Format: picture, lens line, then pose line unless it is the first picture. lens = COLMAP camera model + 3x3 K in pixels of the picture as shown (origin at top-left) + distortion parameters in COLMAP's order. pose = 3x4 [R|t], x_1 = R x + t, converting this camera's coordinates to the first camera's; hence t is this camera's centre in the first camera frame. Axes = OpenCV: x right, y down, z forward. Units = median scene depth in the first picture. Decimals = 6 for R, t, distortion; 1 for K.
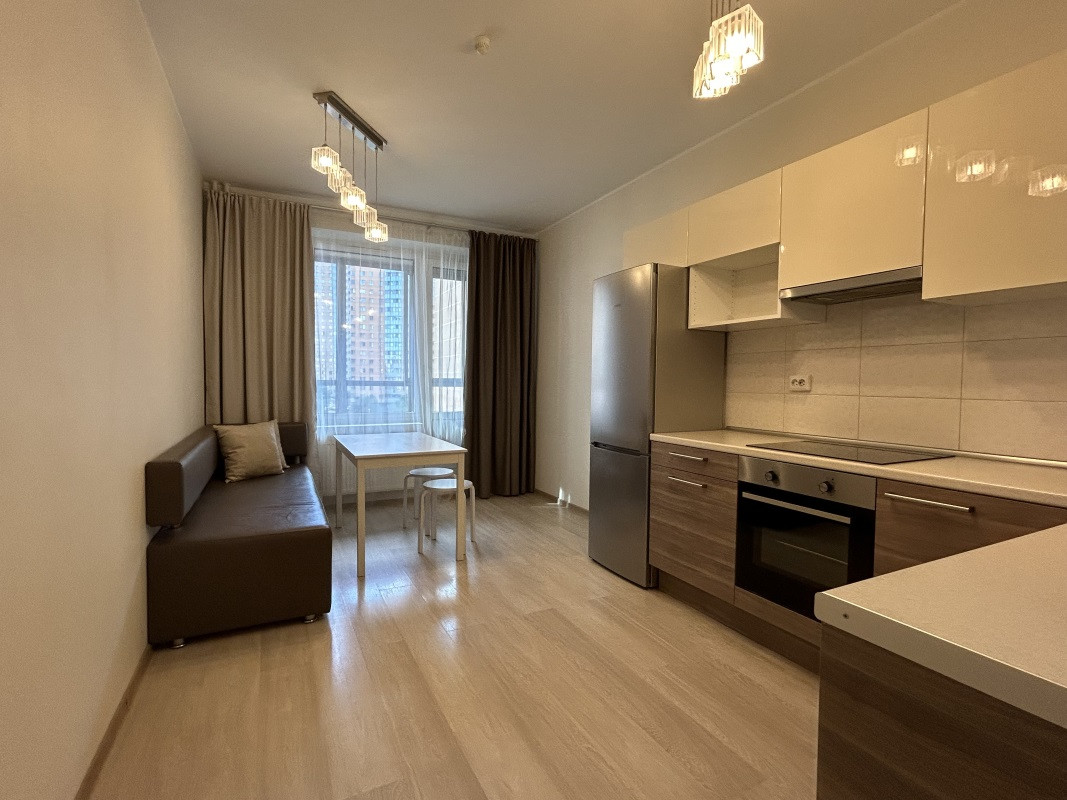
lens RADIAL K [[505.8, 0, 533.5], [0, 505.8, 400.0], [0, 0, 1]] dist [0.000214, 0.000138]
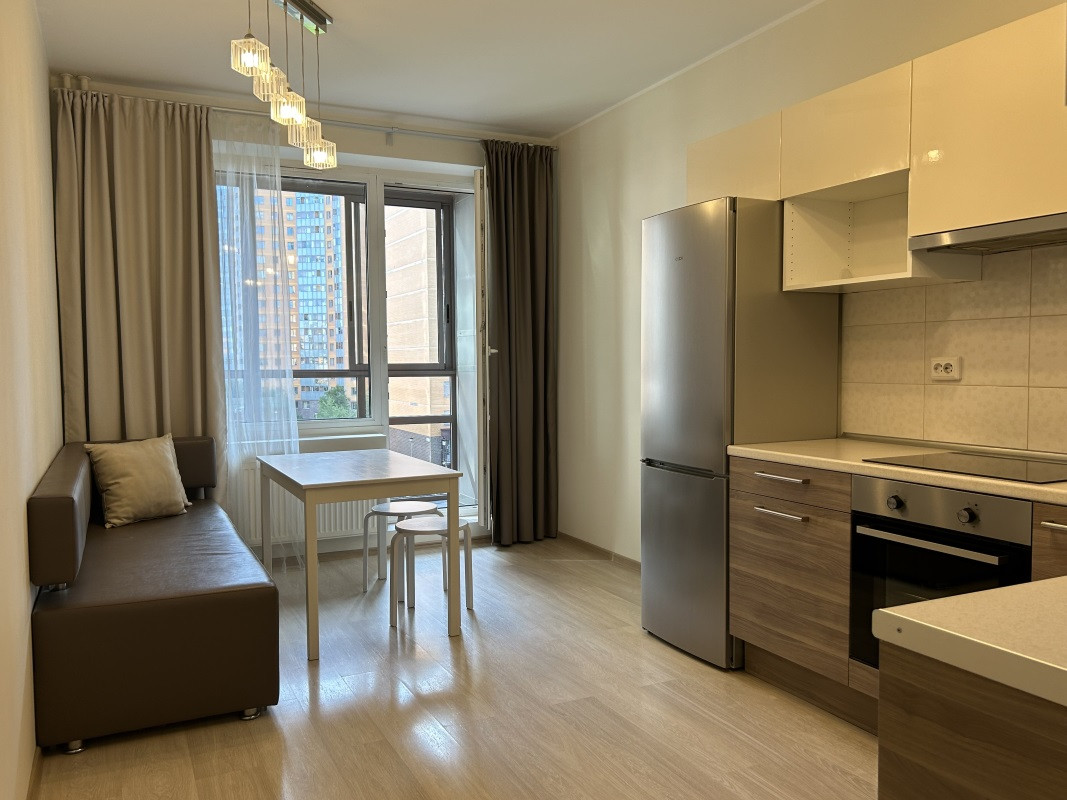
lens RADIAL K [[846.9, 0, 533.5], [0, 846.9, 400.0], [0, 0, 1]] dist [0.029420, -0.003374]
pose [[0.999701, -0.017355, -0.017234, -0.013534], [0.017527, 0.999798, 0.009878, -0.011562], [0.017059, -0.010178, 0.999803, -0.159514]]
